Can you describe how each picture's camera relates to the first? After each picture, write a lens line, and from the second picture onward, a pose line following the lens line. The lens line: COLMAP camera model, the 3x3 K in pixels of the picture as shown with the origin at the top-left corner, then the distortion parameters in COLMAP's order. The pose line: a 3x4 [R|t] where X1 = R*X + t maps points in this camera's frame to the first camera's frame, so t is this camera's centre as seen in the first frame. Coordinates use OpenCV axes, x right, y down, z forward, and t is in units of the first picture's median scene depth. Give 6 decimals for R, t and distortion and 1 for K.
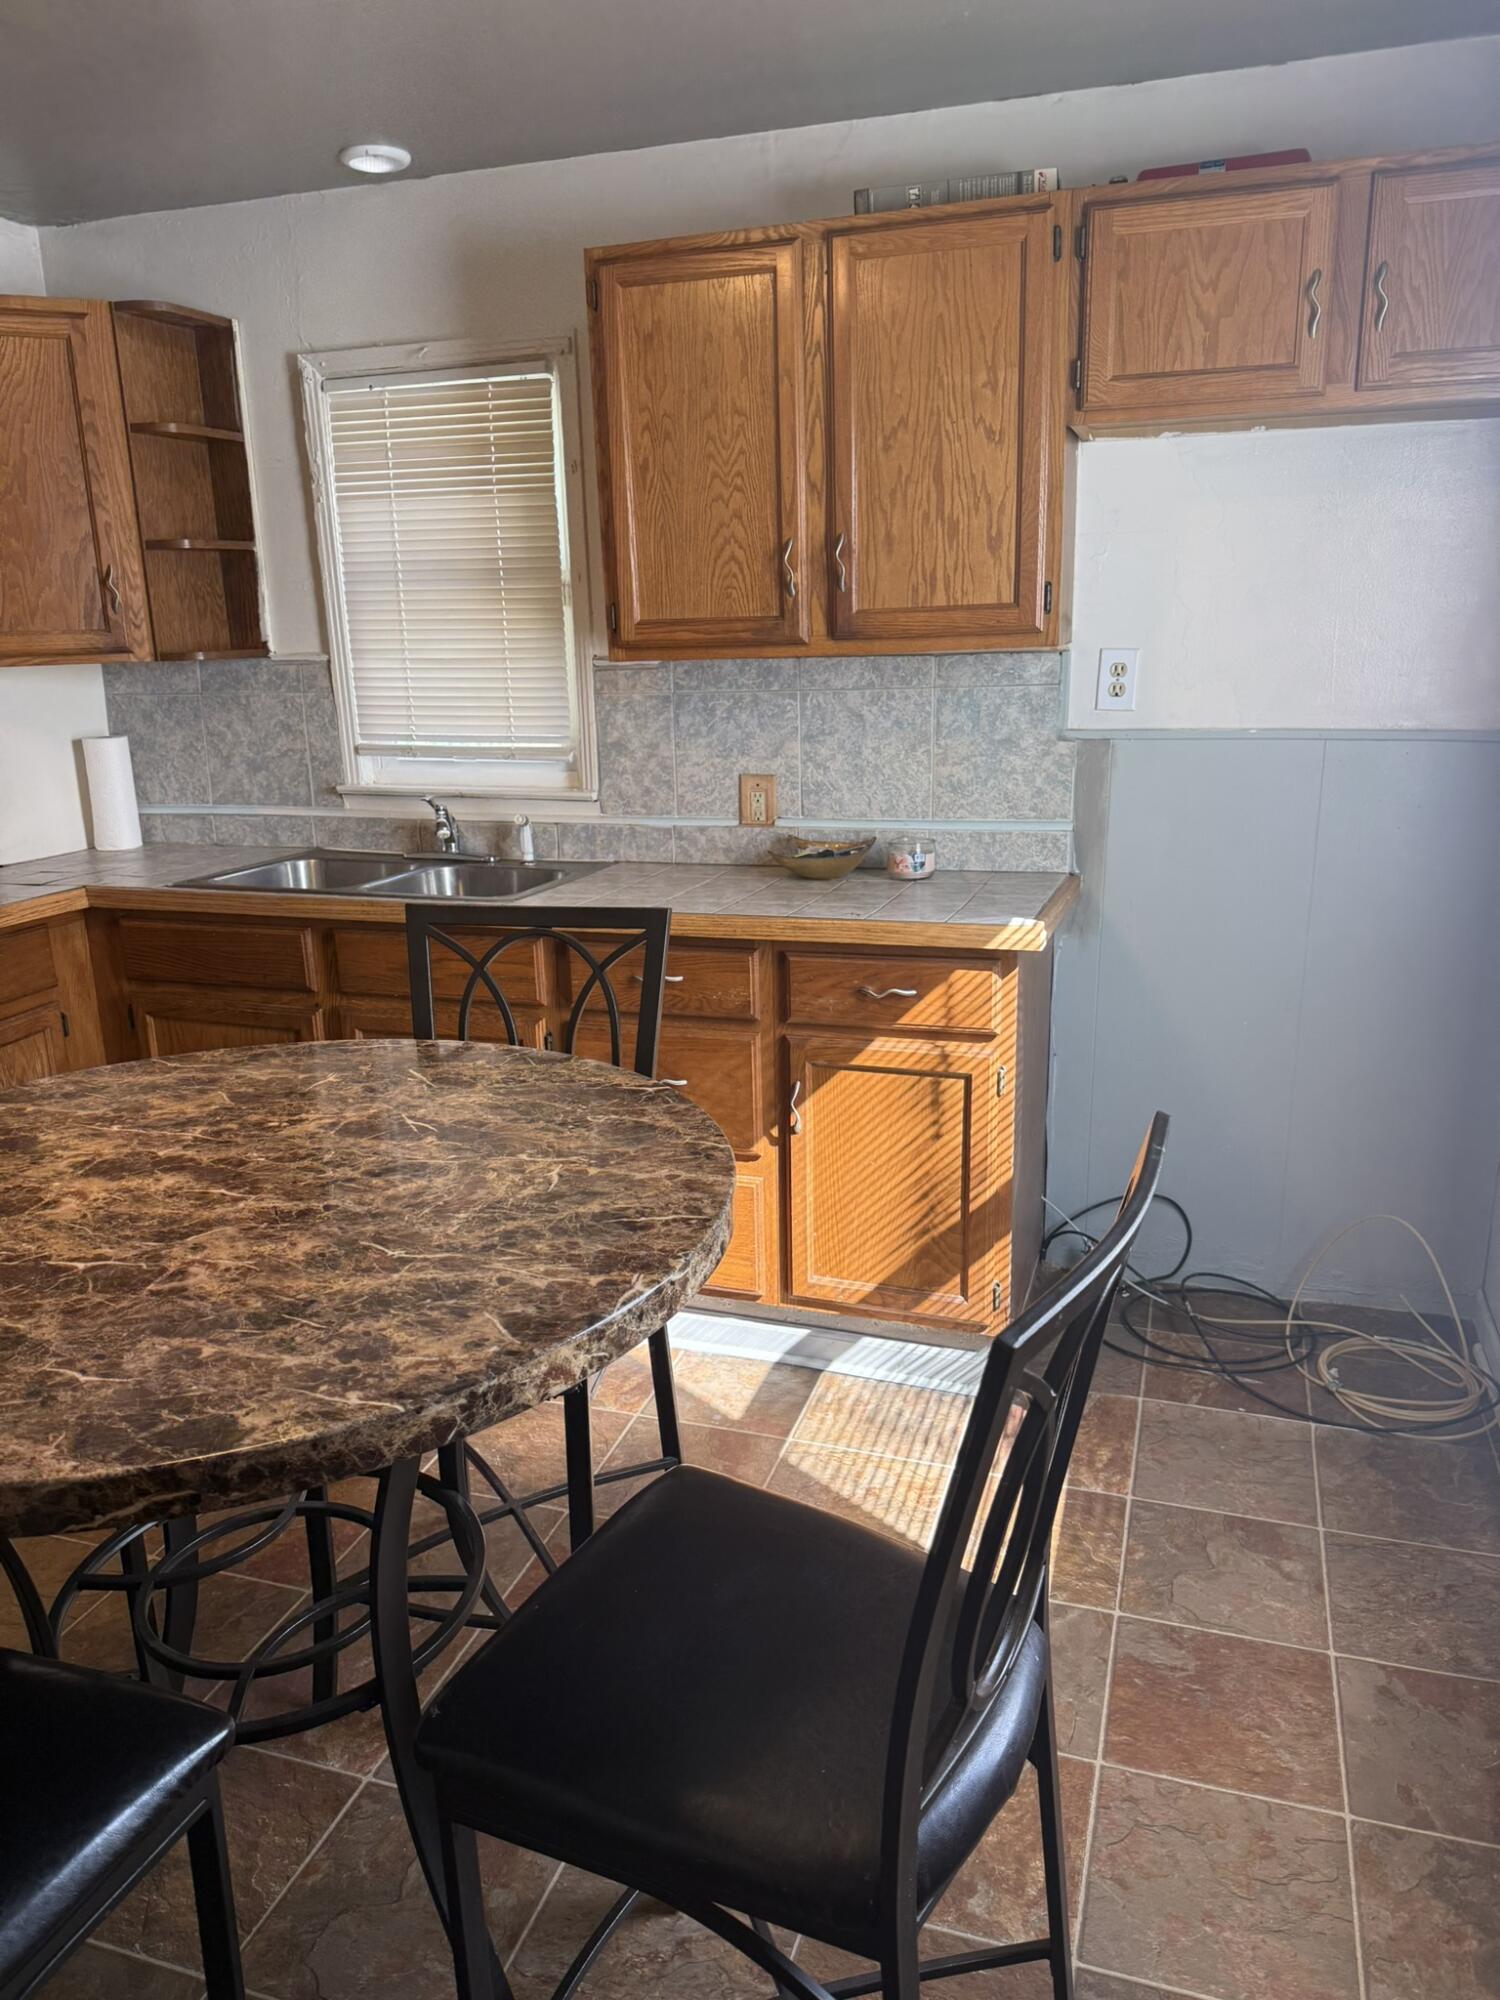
lens RADIAL K [[1400.2, 0, 740.7], [0, 1400.2, 1002.2], [0, 0, 1]] dist [0.209021, -0.412179]
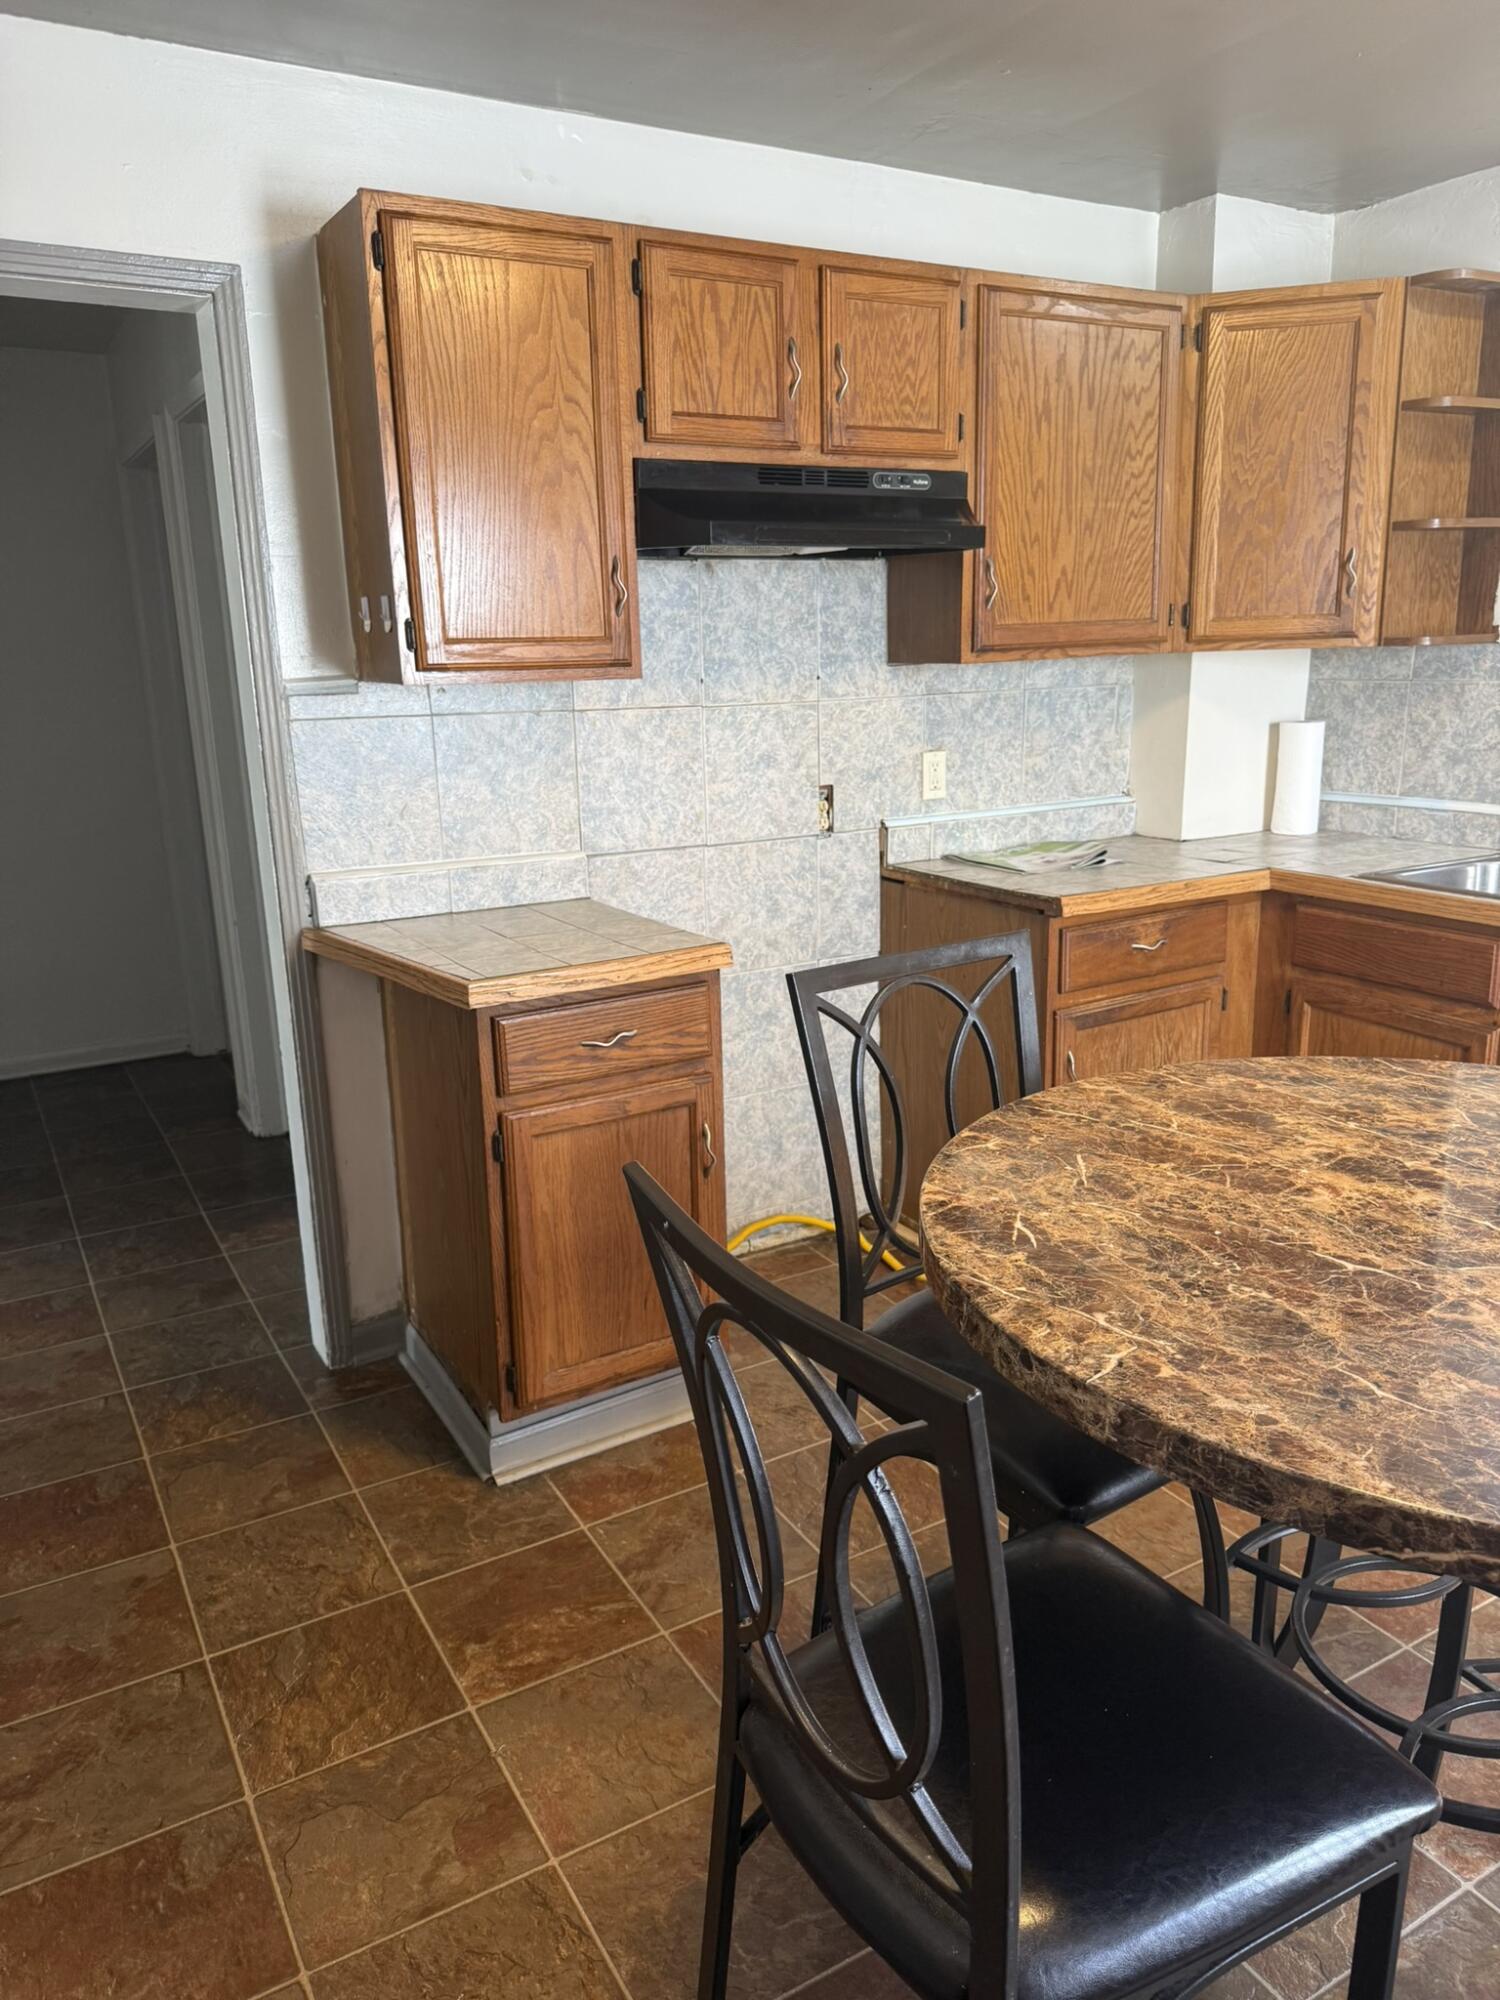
lens RADIAL K [[1408.6, 0, 750.0], [0, 1408.6, 1000.0], [0, 0, 1]] dist [0.132170, -0.247045]
pose [[0.751935, 0.166740, -0.637802, -0.080158], [-0.161516, 0.984594, 0.066983, 0.002939], [0.639145, 0.052648, 0.767282, -0.006364]]
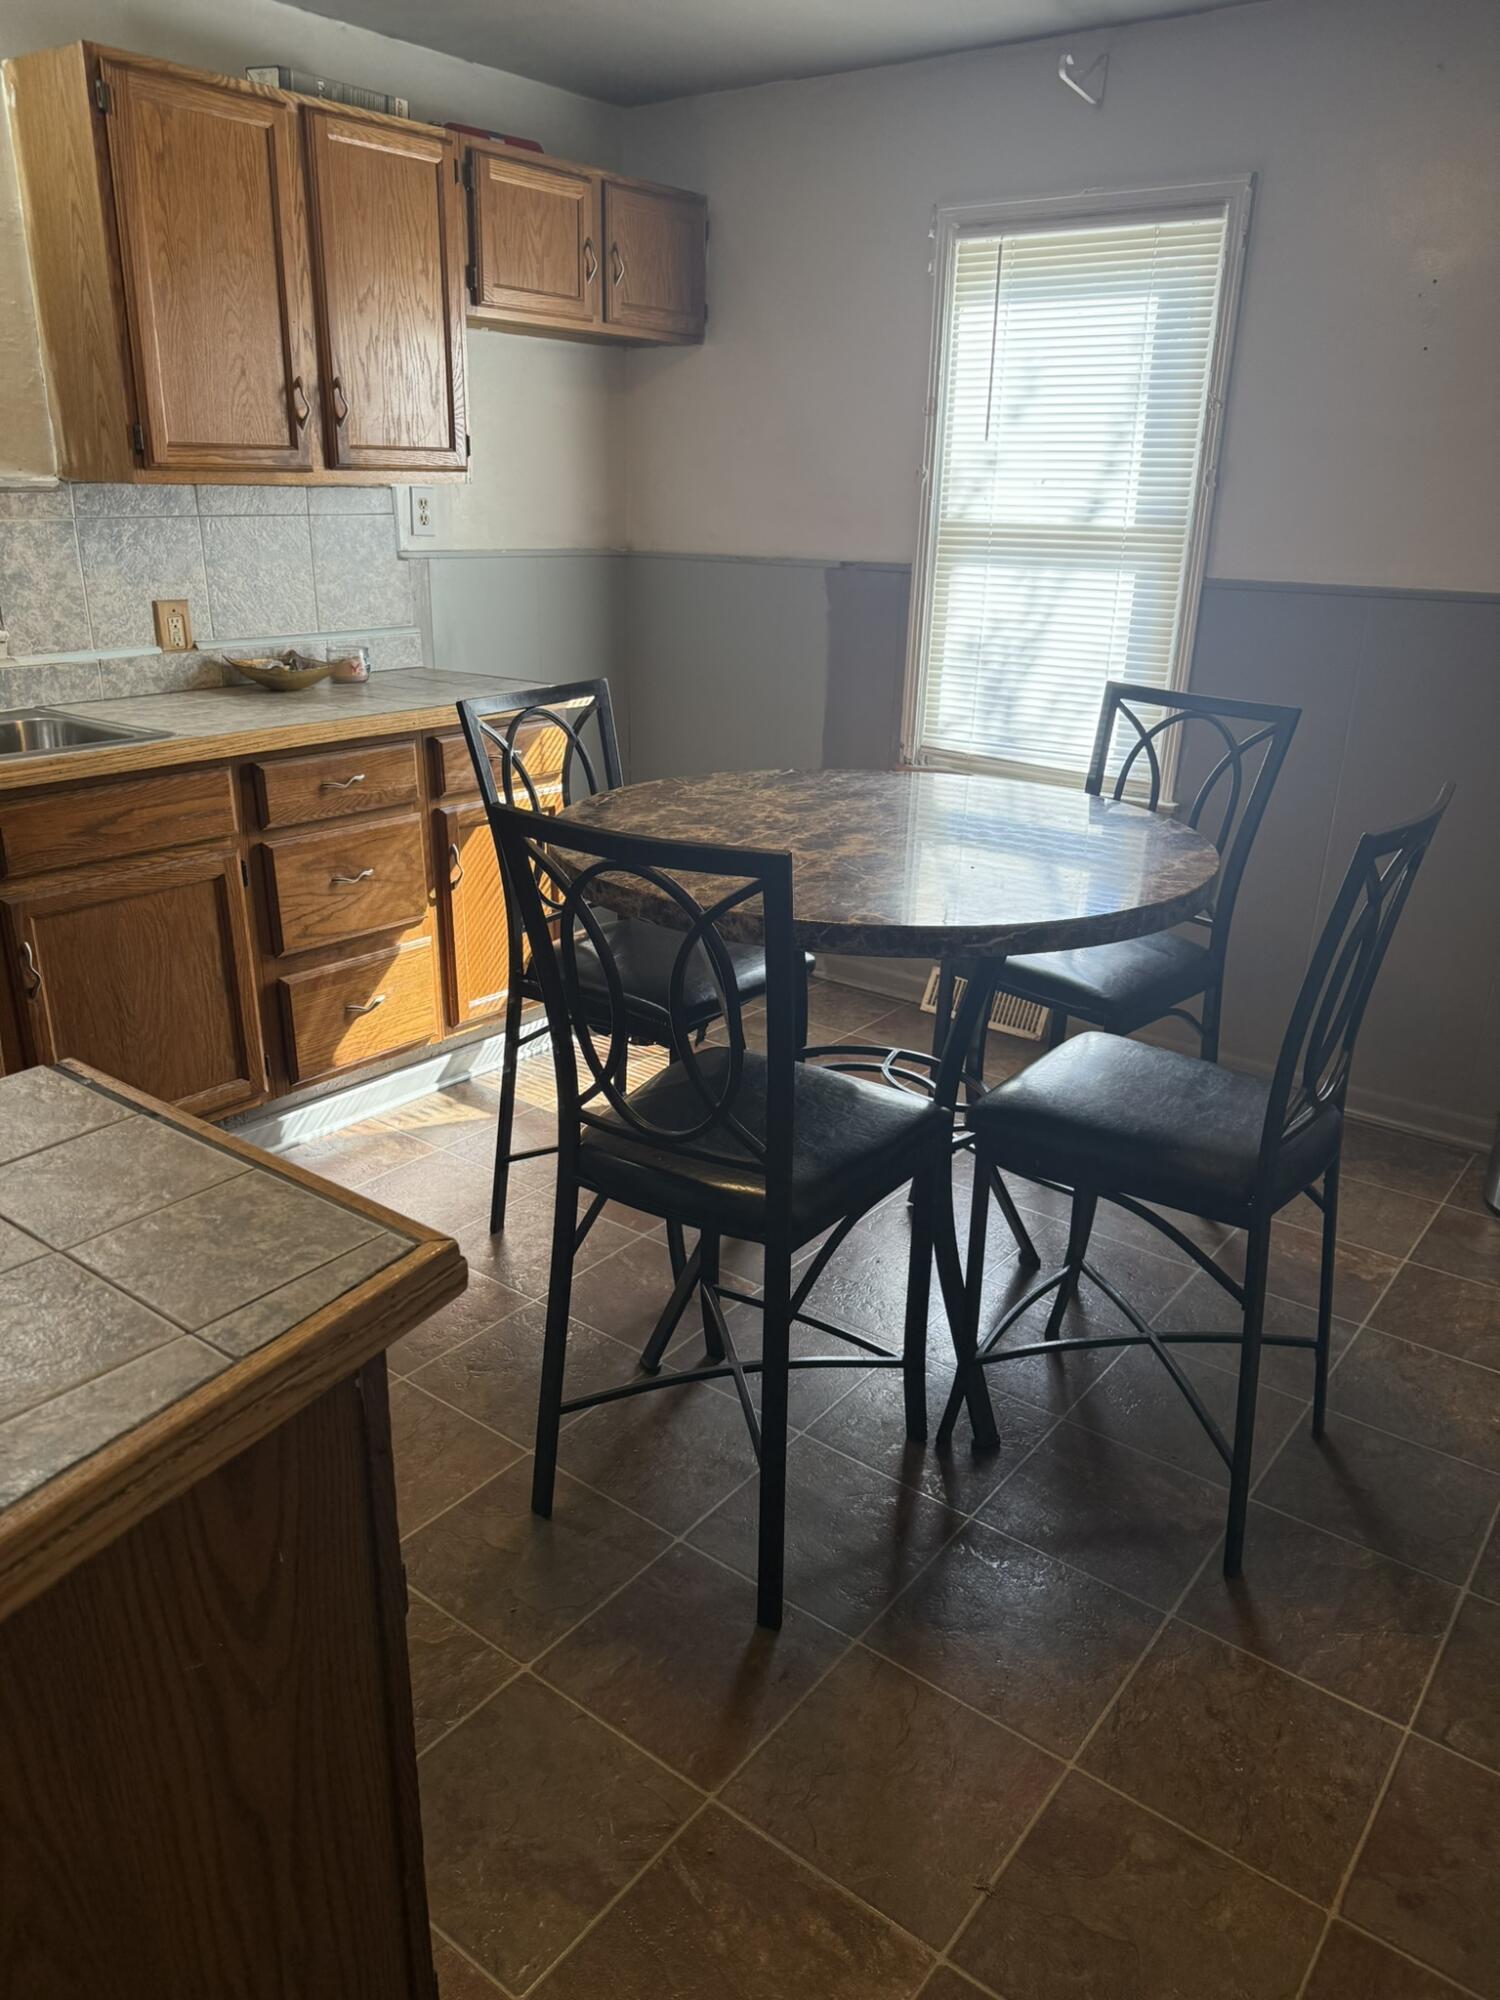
lens RADIAL K [[1469.8, 0, 750.0], [0, 1469.8, 1000.0], [0, 0, 1]] dist [0.002088, -0.001087]
pose [[0.303419, -0.289630, 0.907773, -0.992845], [0.212060, 0.949318, 0.232005, -0.050548], [-0.928960, 0.122107, 0.349460, 0.307618]]
